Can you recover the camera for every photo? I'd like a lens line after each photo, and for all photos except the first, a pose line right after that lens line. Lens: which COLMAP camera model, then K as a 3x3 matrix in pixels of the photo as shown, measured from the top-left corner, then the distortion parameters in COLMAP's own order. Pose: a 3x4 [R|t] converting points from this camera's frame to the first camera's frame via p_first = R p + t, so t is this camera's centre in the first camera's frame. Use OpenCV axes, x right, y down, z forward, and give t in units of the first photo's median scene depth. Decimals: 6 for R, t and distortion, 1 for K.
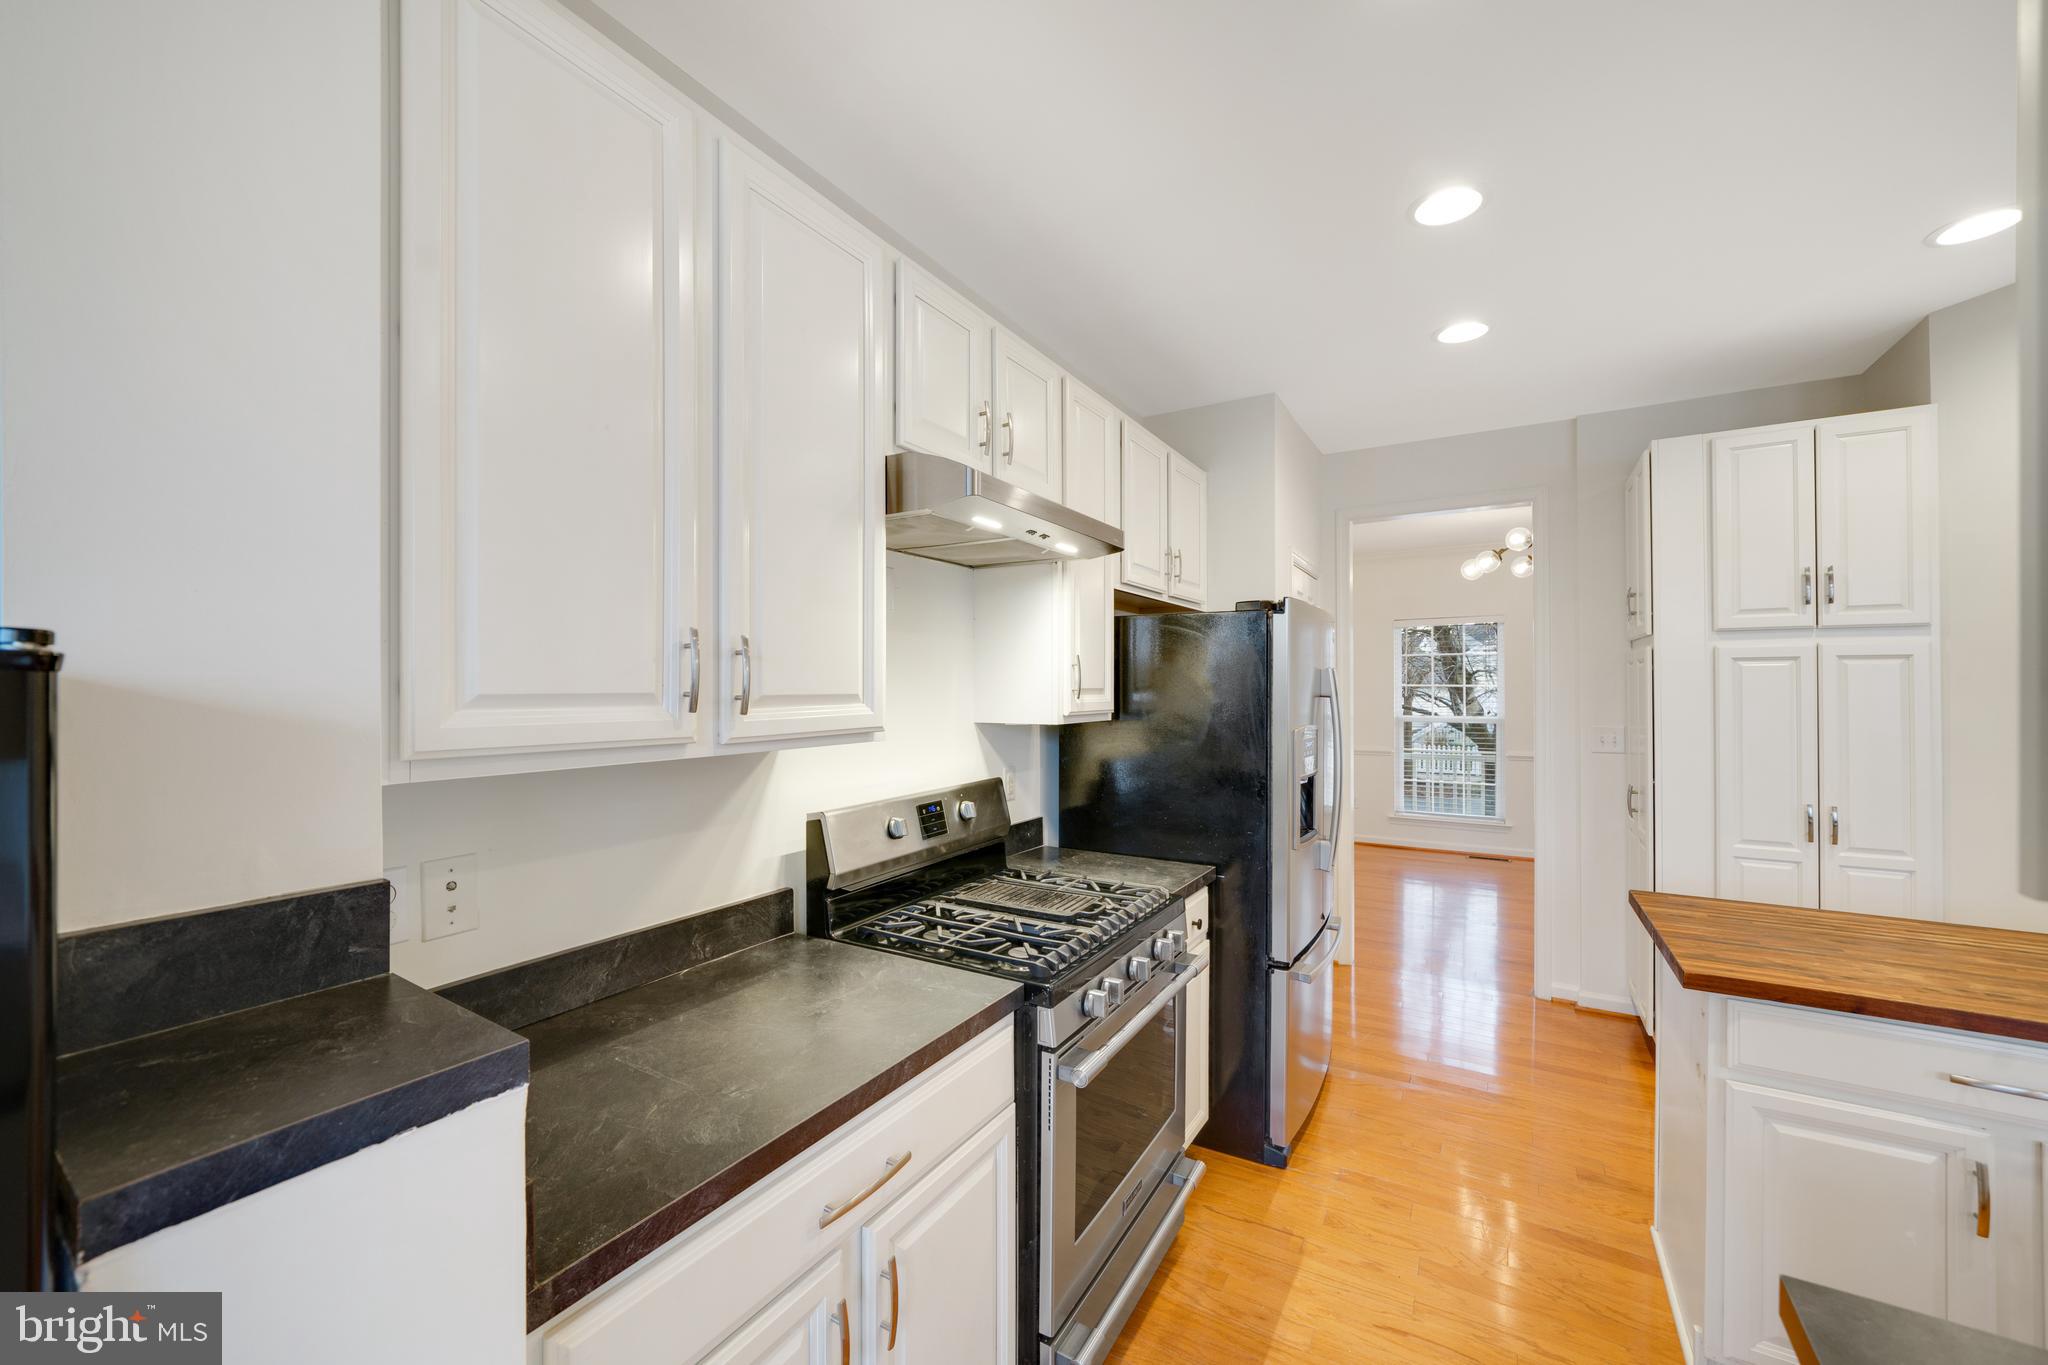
lens RADIAL K [[777.4, 0, 1014.2], [0, 777.4, 690.5], [0, 0, 1]] dist [-0.007973, 0.002026]
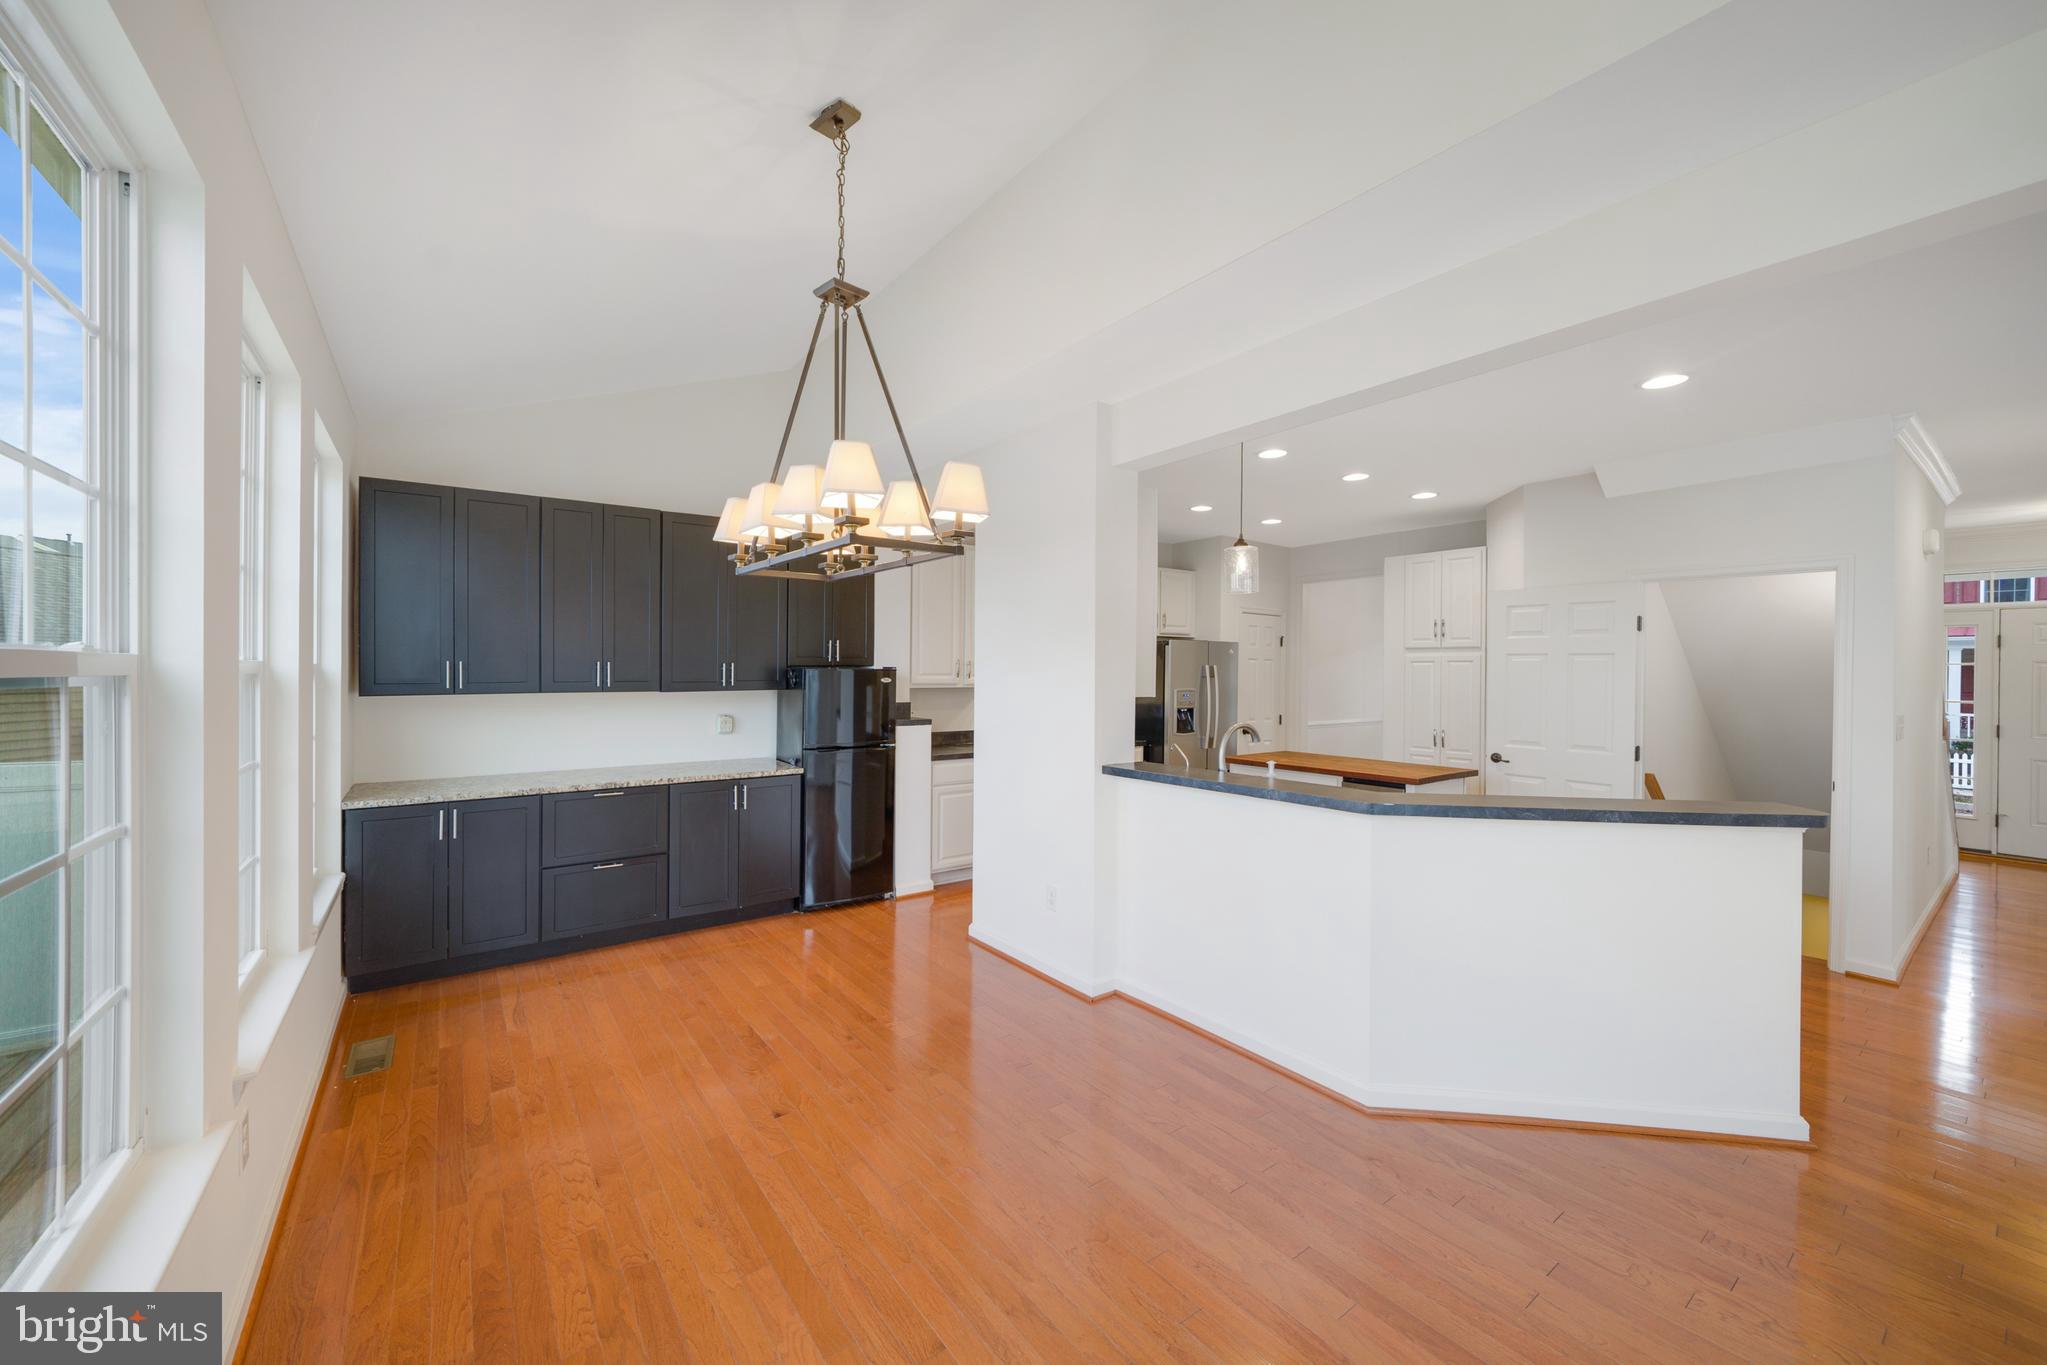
lens RADIAL K [[777.1, 0, 993.7], [0, 777.1, 675.4], [0, 0, 1]] dist [-0.007973, 0.002026]
pose [[0.914879, 0.009309, -0.403621, 0.934612], [-0.007734, 0.999955, 0.005533, -0.007175], [0.403655, -0.001940, 0.914909, -1.789741]]
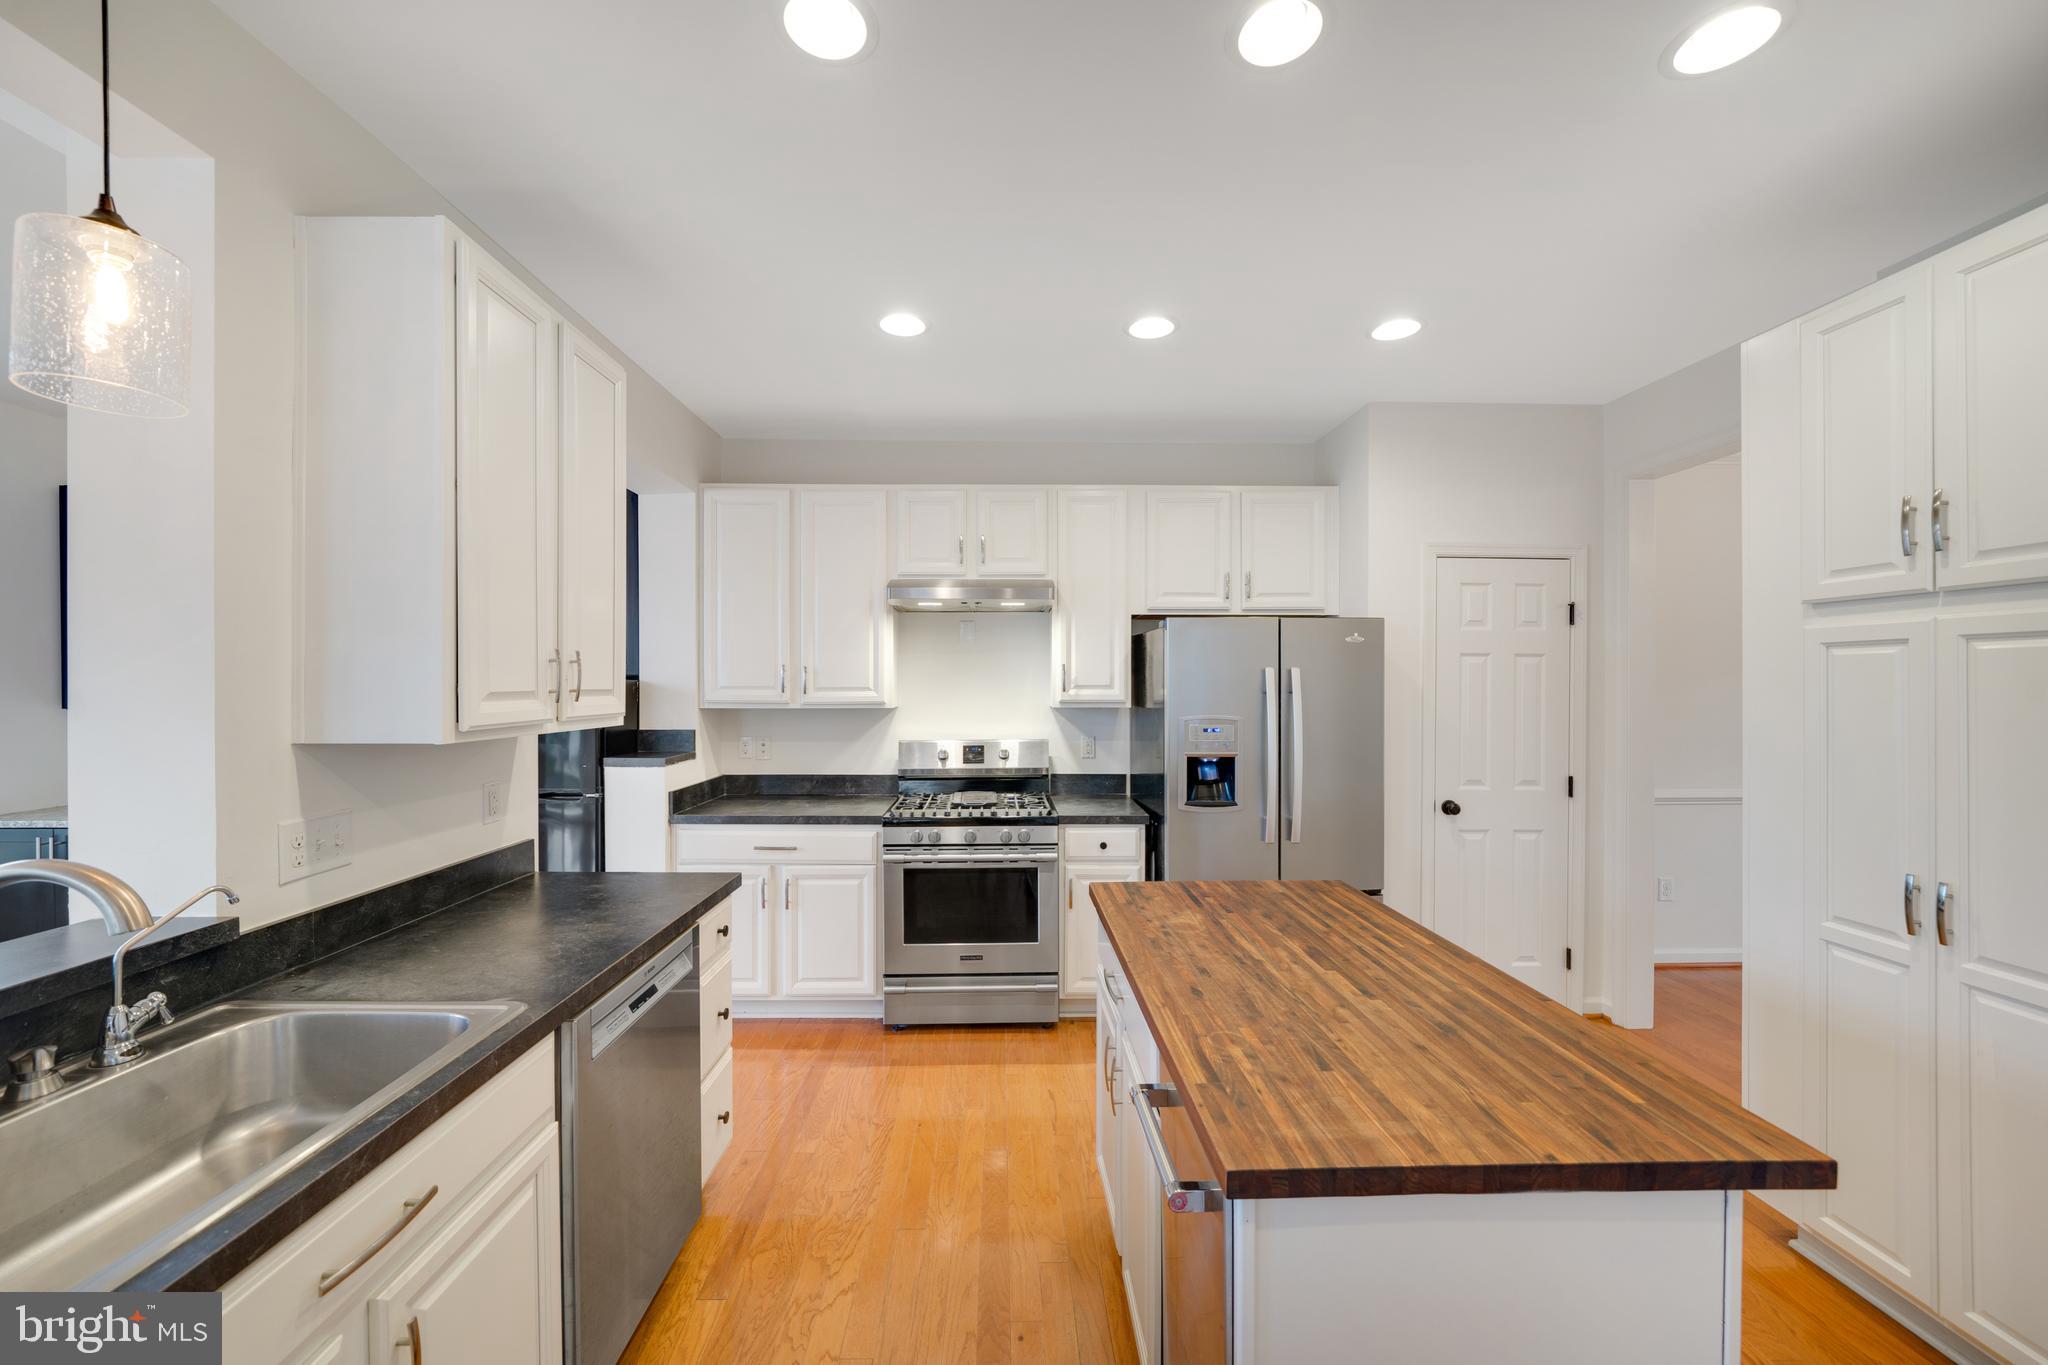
lens RADIAL K [[777.4, 0, 1009.9], [0, 777.4, 683.0], [0, 0, 1]] dist [-0.007973, 0.002026]
pose [[0.546625, 0.002650, -0.837373, 1.396136], [-0.004216, 0.999991, 0.000412, -0.006267], [0.837367, 0.003305, 0.546631, 0.056069]]
